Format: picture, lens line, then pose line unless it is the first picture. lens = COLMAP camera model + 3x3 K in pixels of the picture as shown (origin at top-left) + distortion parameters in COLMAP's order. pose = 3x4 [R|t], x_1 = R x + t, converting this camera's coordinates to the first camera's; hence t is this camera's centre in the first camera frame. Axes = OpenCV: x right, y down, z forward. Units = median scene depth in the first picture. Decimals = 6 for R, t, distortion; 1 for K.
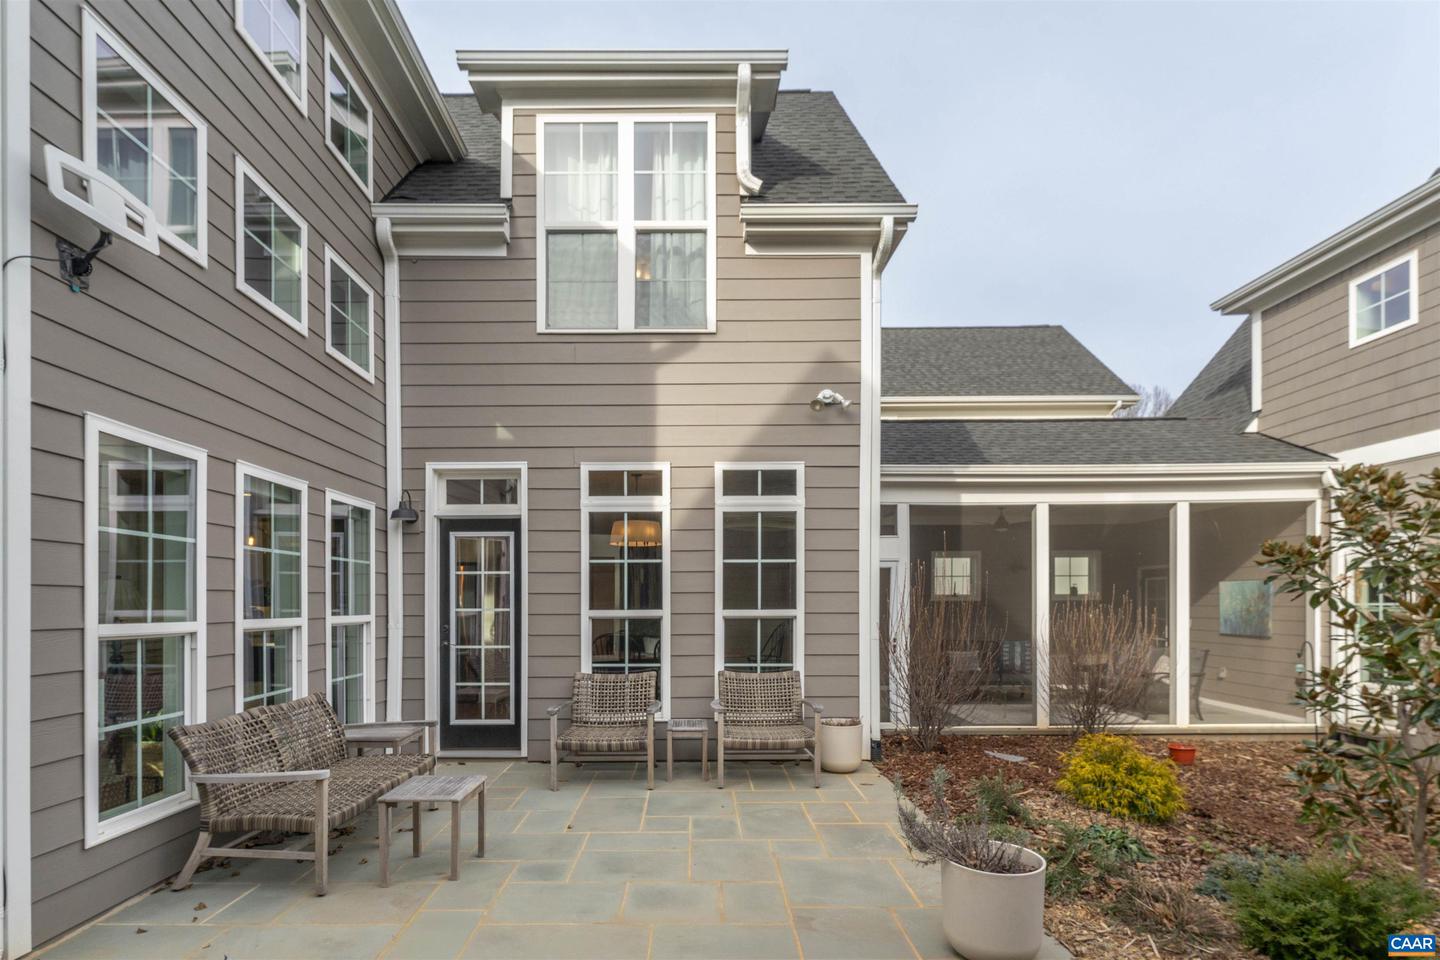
lens RADIAL K [[714.2, 0, 715.2], [0, 714.2, 602.7], [0, 0, 1]] dist [0.002600, -0.000164]
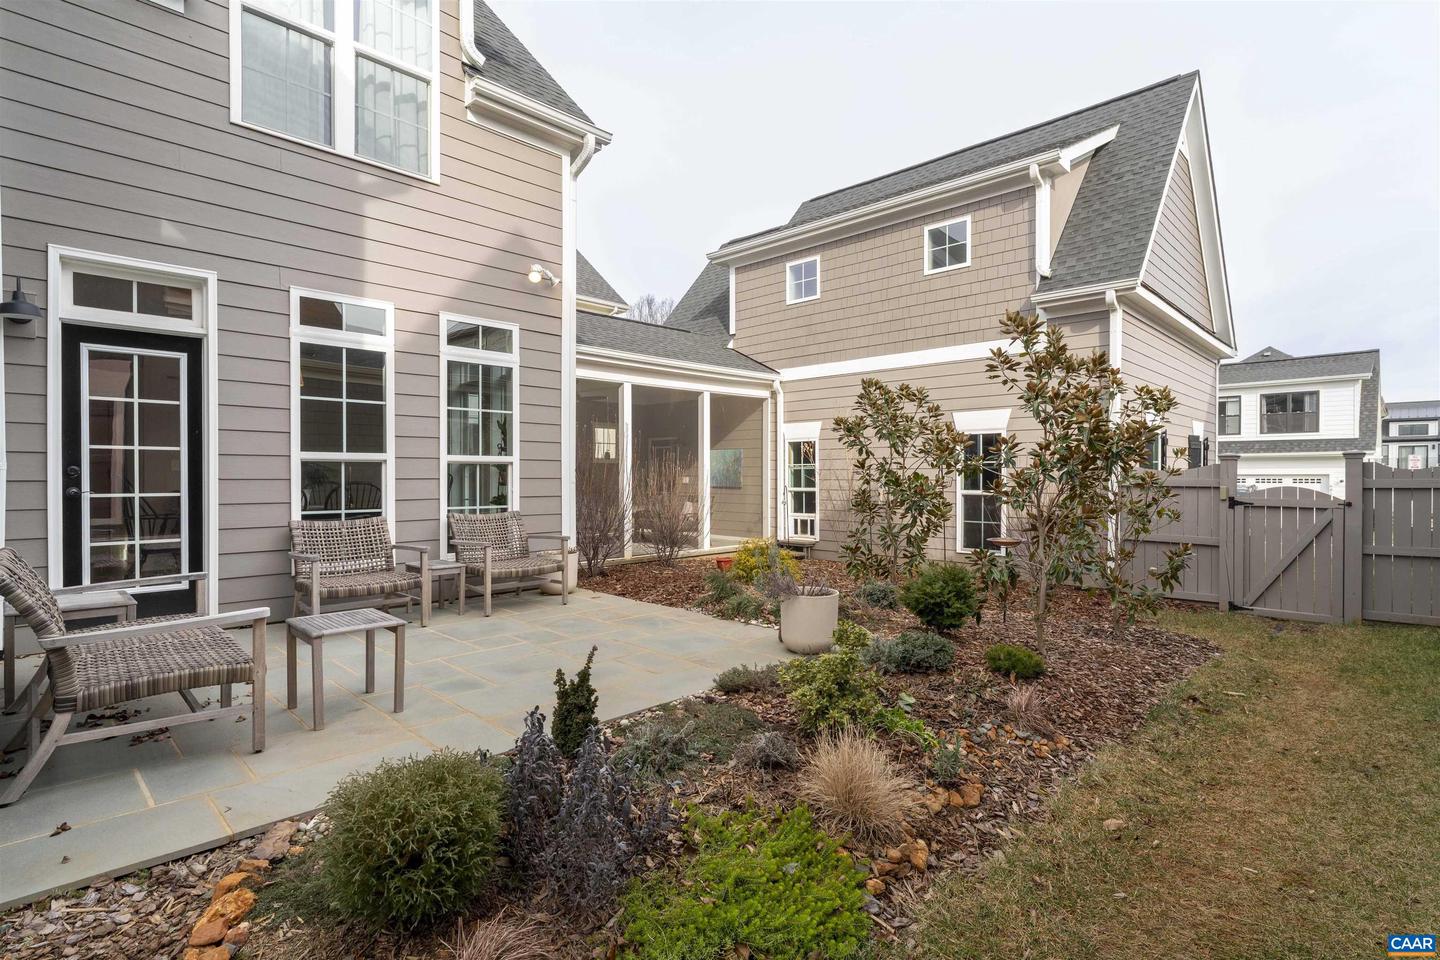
lens RADIAL K [[701.1, 0, 720.0], [0, 701.1, 480.0], [0, 0, 1]] dist [0.000908, -0.000133]
pose [[0.702642, 0.000747, 0.711544, -0.429333], [-0.004211, 0.999986, 0.003108, 0.041161], [-0.711531, -0.005180, 0.702635, 0.001276]]
